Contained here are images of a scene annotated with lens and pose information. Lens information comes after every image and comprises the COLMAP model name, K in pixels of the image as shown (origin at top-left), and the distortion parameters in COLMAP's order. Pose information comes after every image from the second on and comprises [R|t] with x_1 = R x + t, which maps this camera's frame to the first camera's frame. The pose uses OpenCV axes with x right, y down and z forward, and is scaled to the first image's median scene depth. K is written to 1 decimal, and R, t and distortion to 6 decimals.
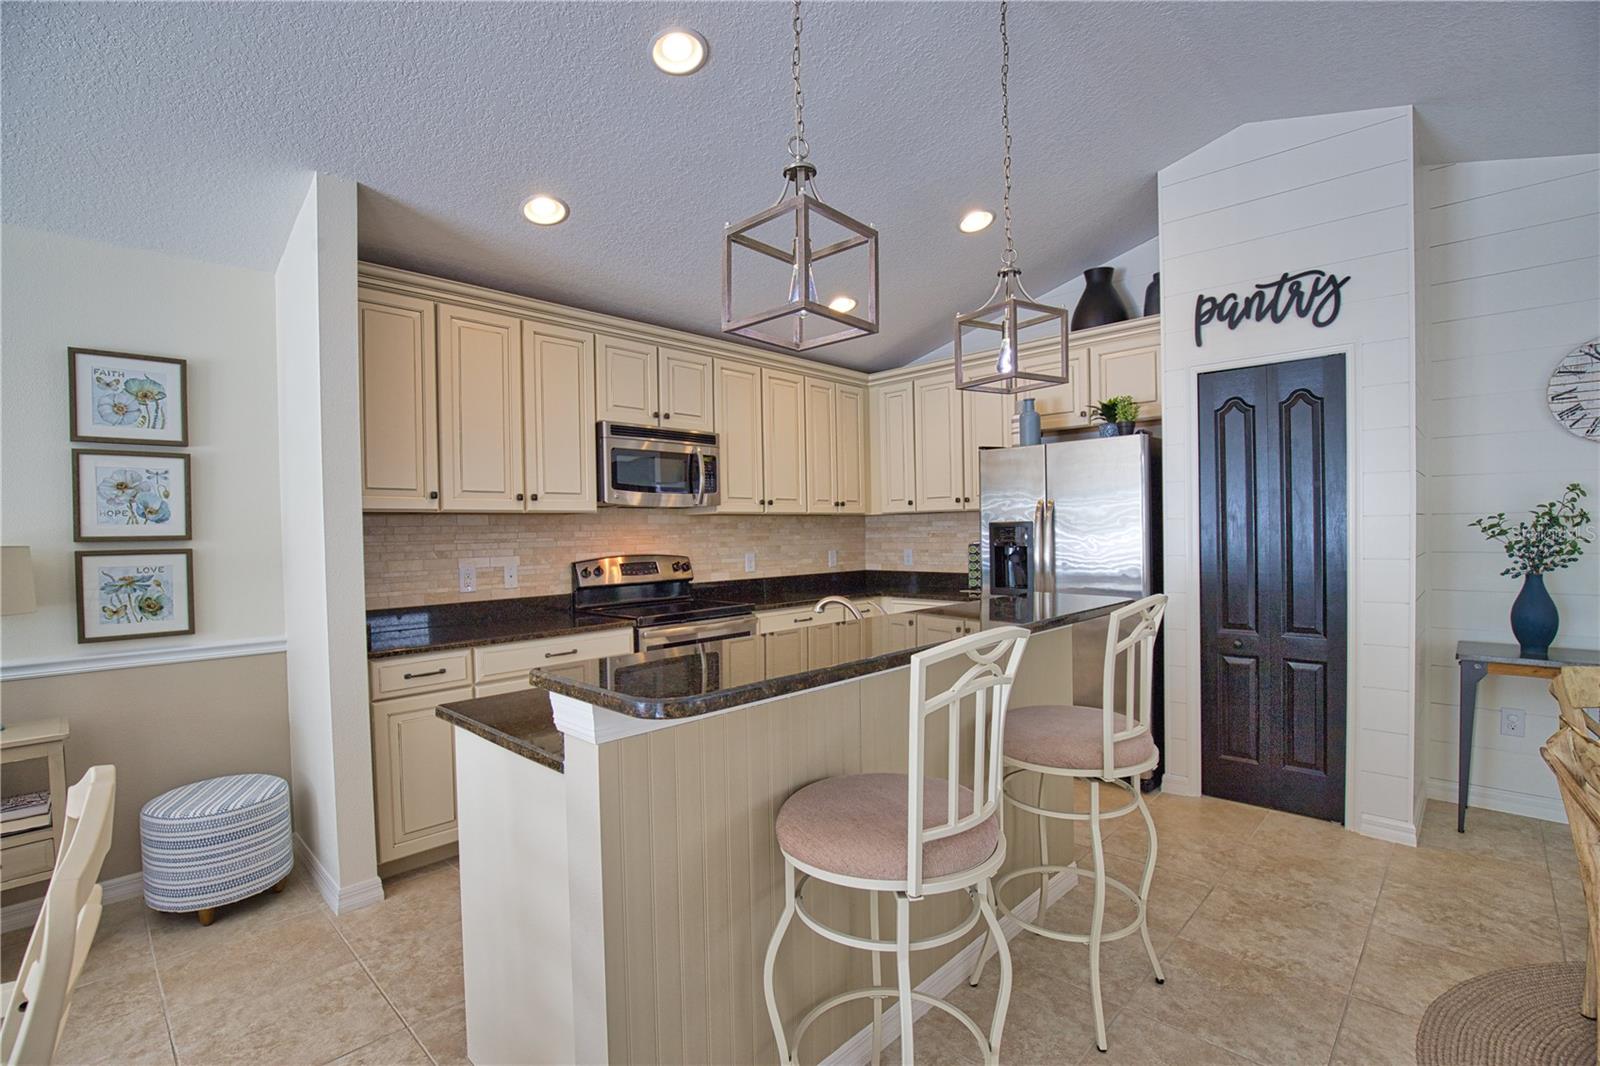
lens RADIAL K [[725.8, 0, 805.2], [0, 725.8, 545.4], [0, 0, 1]] dist [-0.038611, 0.006753]
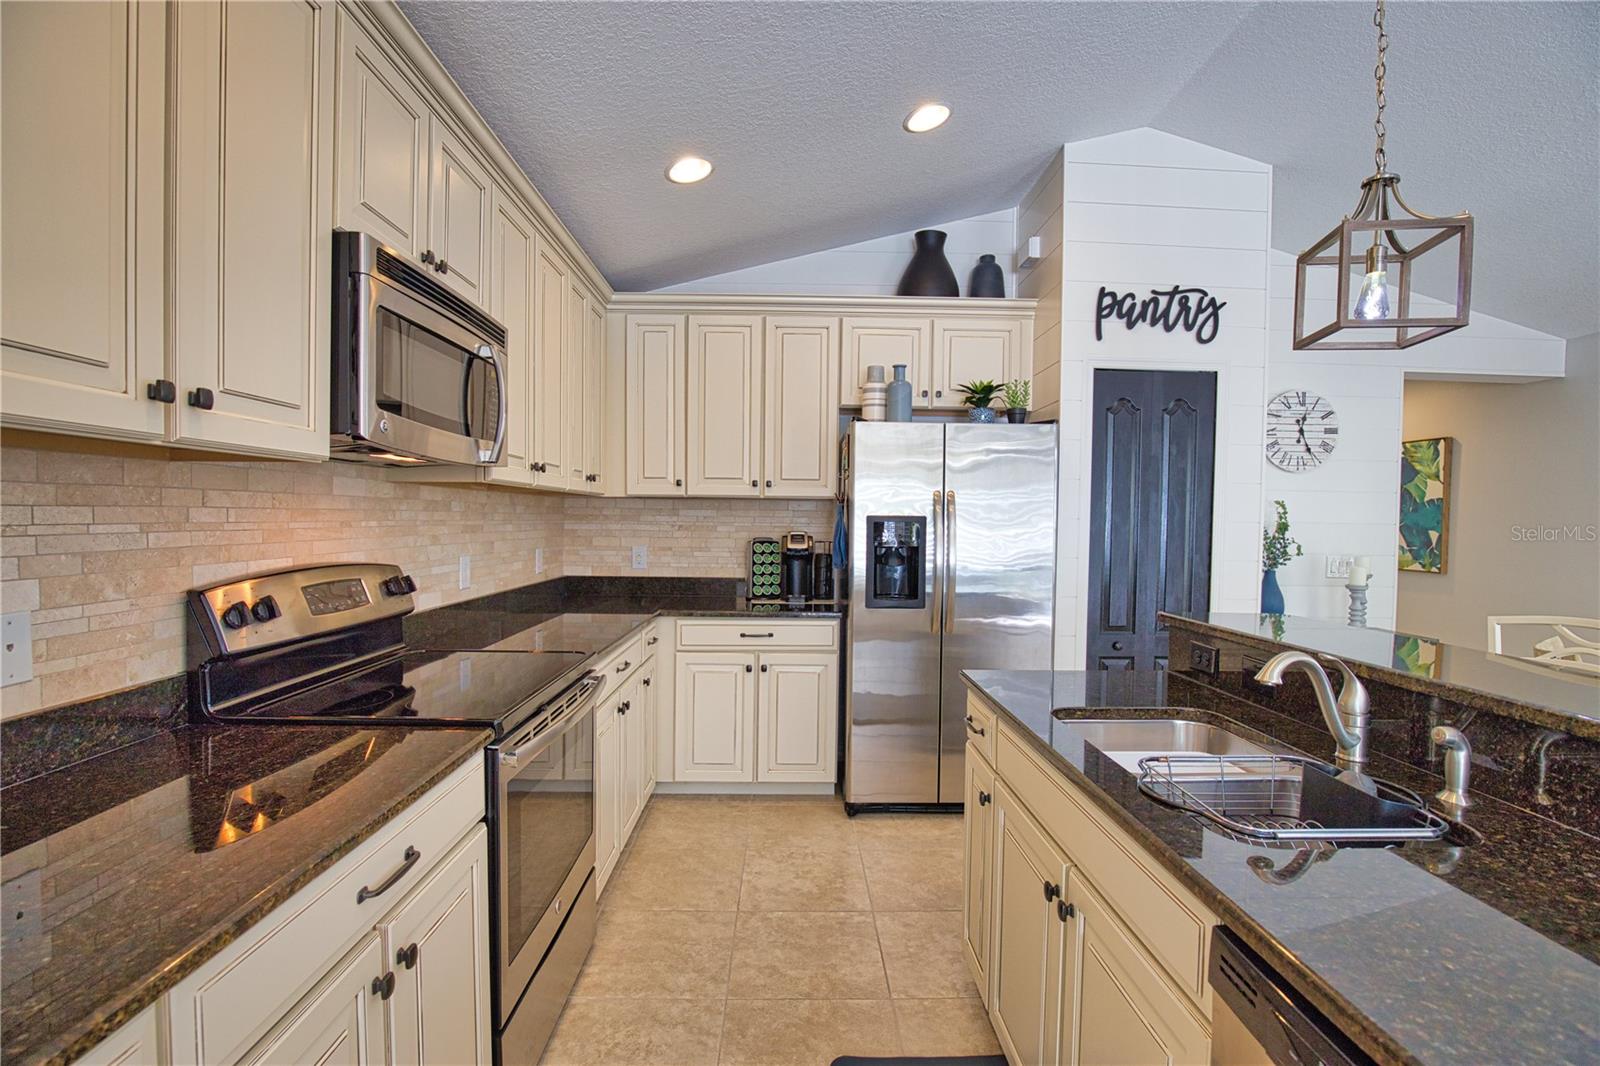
lens RADIAL K [[730.9, 0, 807.8], [0, 730.9, 538.2], [0, 0, 1]] dist [-0.031884, 0.005660]
pose [[0.703968, 0.007465, 0.710192, -0.445735], [-0.010897, 0.999941, 0.000292, -0.008720], [-0.710148, -0.007945, 0.704008, 0.632580]]
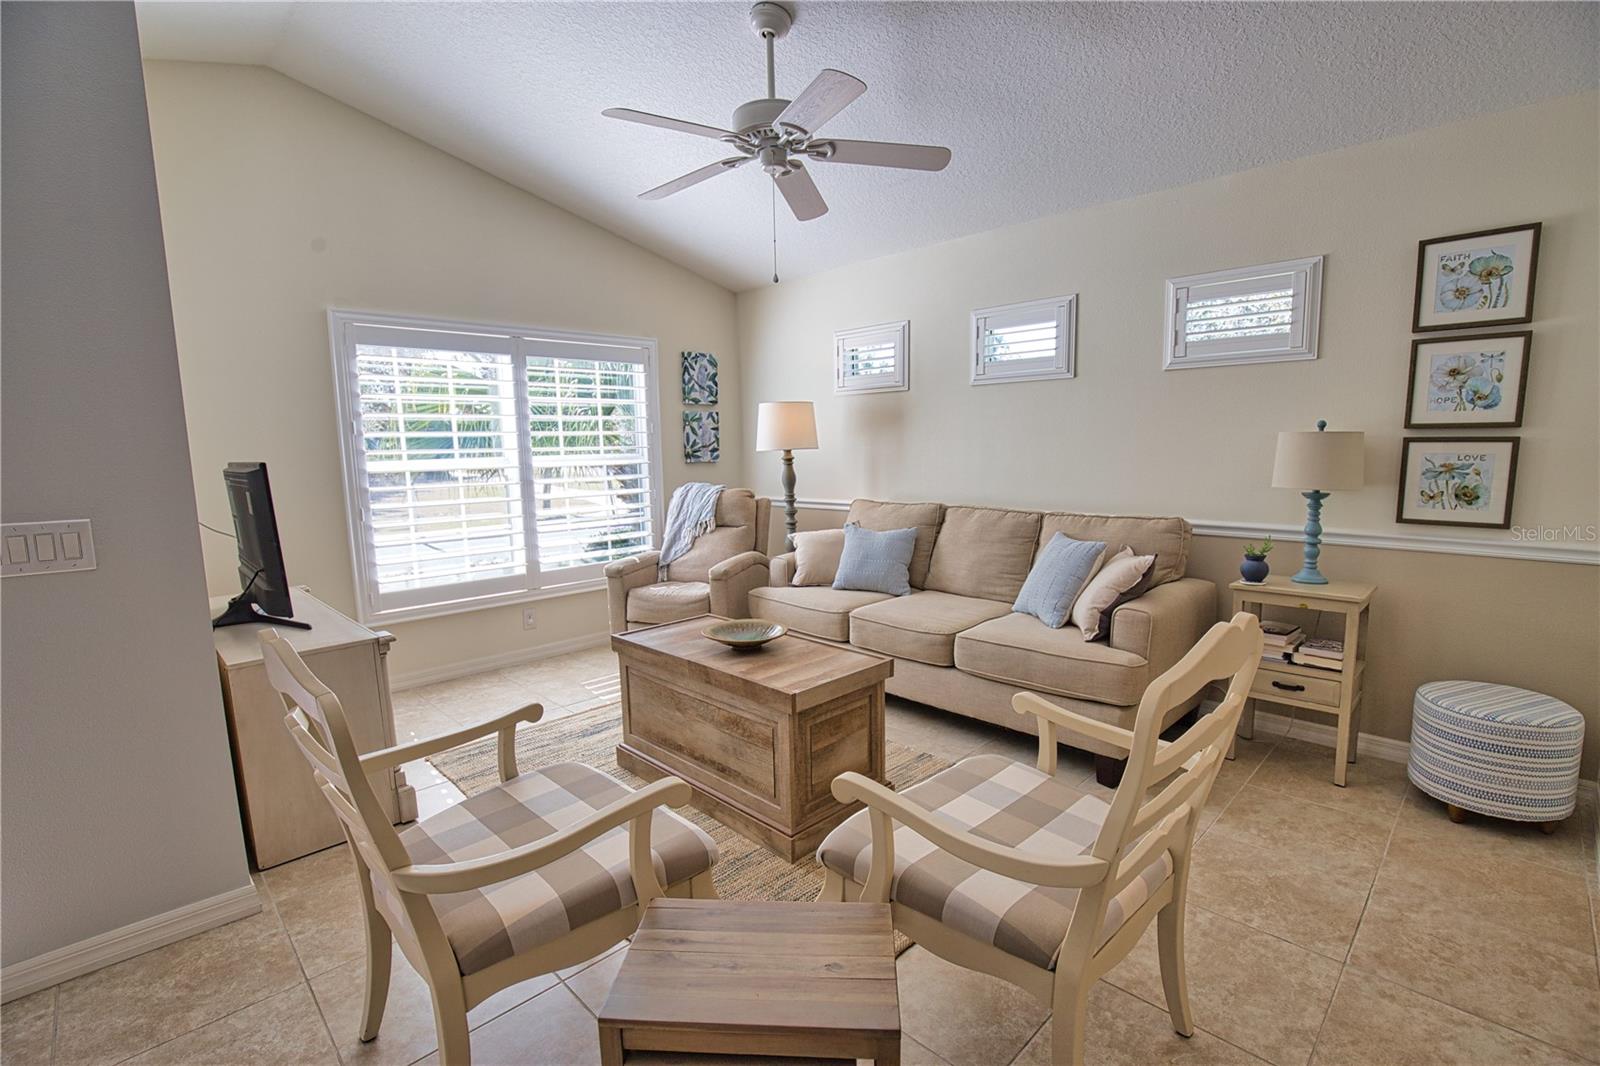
lens RADIAL K [[725.8, 0, 805.2], [0, 725.8, 545.4], [0, 0, 1]] dist [-0.038611, 0.006753]
pose [[-0.027475, 0.157569, -0.987126, 0.067718], [-0.002257, 0.987486, 0.157689, 0.002342], [0.999620, 0.006561, -0.026776, 0.085973]]
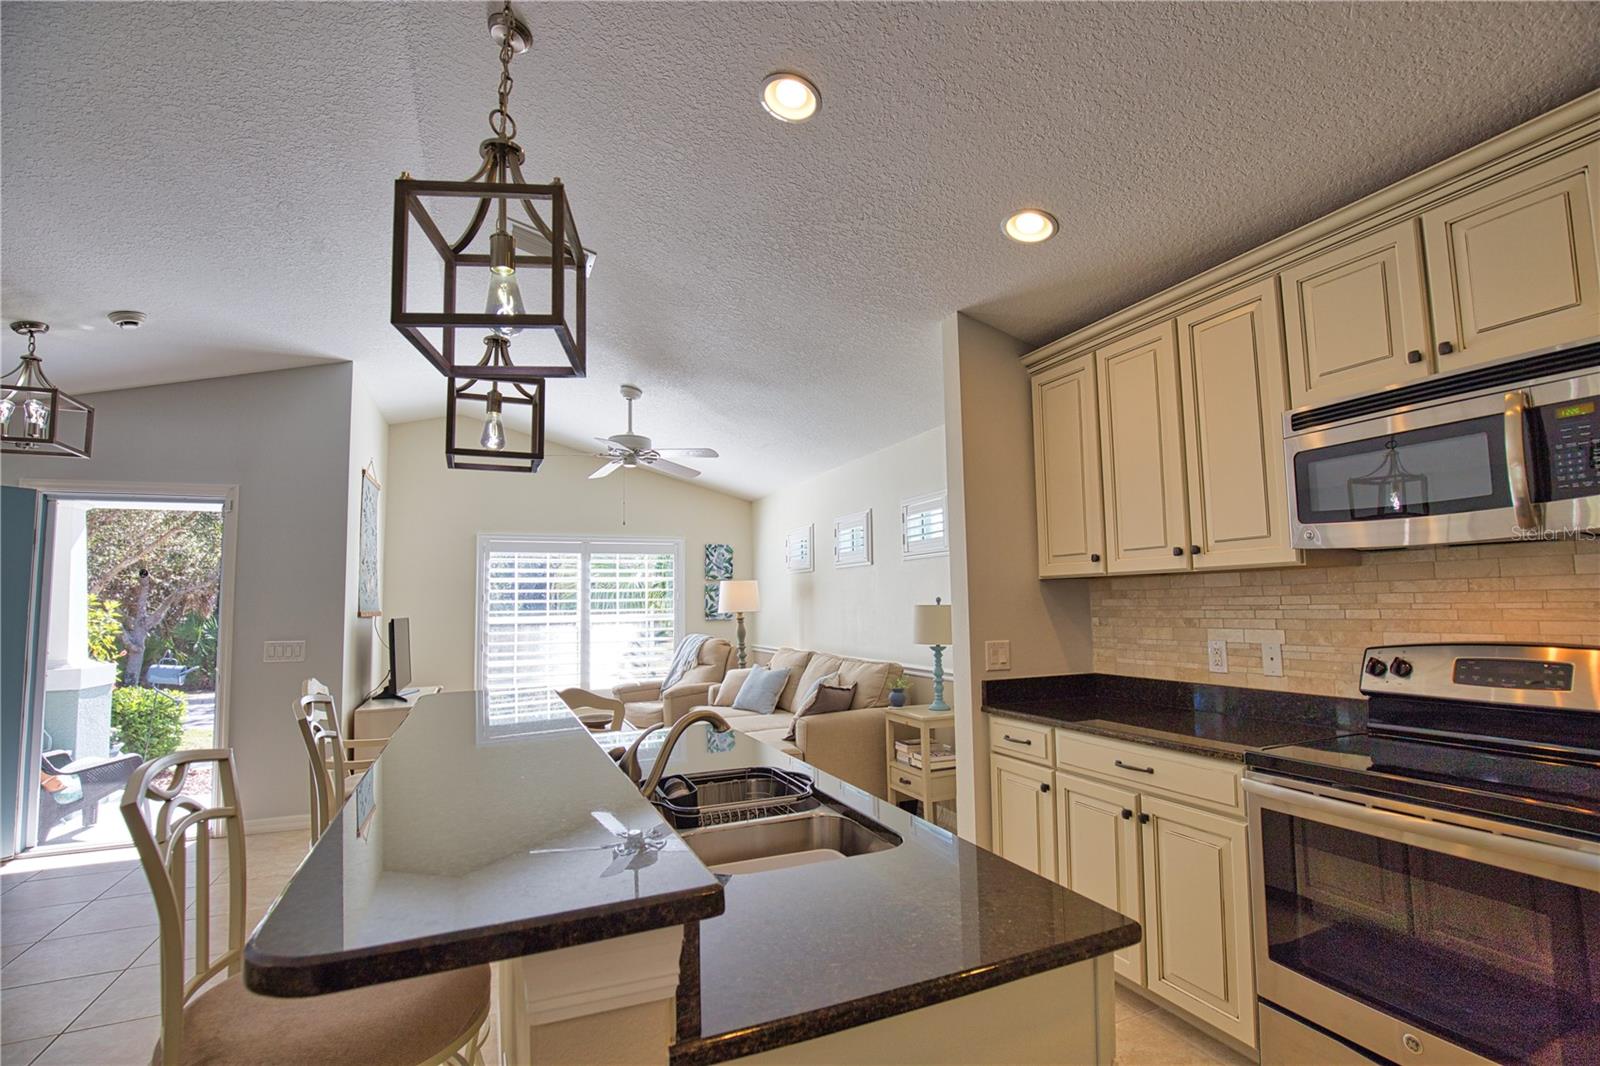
lens RADIAL K [[730.9, 0, 807.8], [0, 730.9, 538.2], [0, 0, 1]] dist [-0.031884, 0.005660]
pose [[-0.388172, -0.055259, -0.919929, 0.483522], [0.006180, 0.998022, -0.062557, -0.038006], [0.921566, -0.029969, -0.387063, 1.000411]]
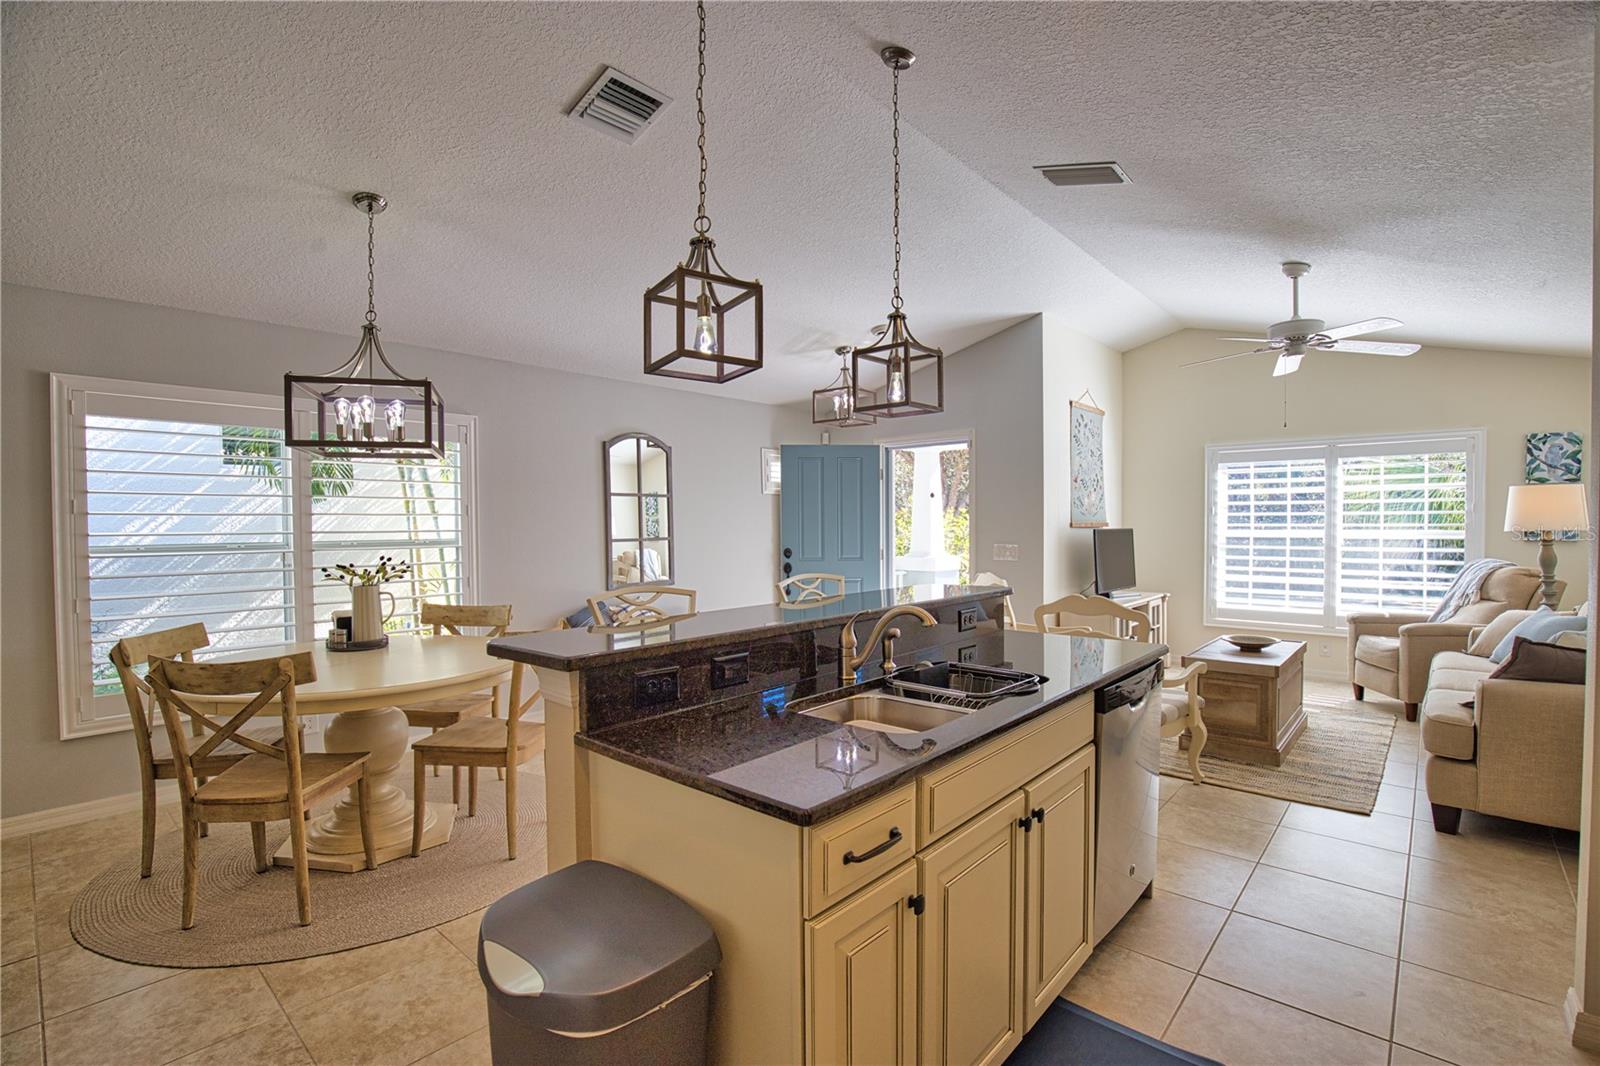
lens RADIAL K [[730.9, 0, 807.8], [0, 730.9, 538.2], [0, 0, 1]] dist [-0.031884, 0.005660]
pose [[-0.998944, 0.025231, -0.038397, 0.145028], [0.023618, 0.998843, 0.041889, -0.037582], [0.039409, 0.040938, -0.998384, 1.354245]]
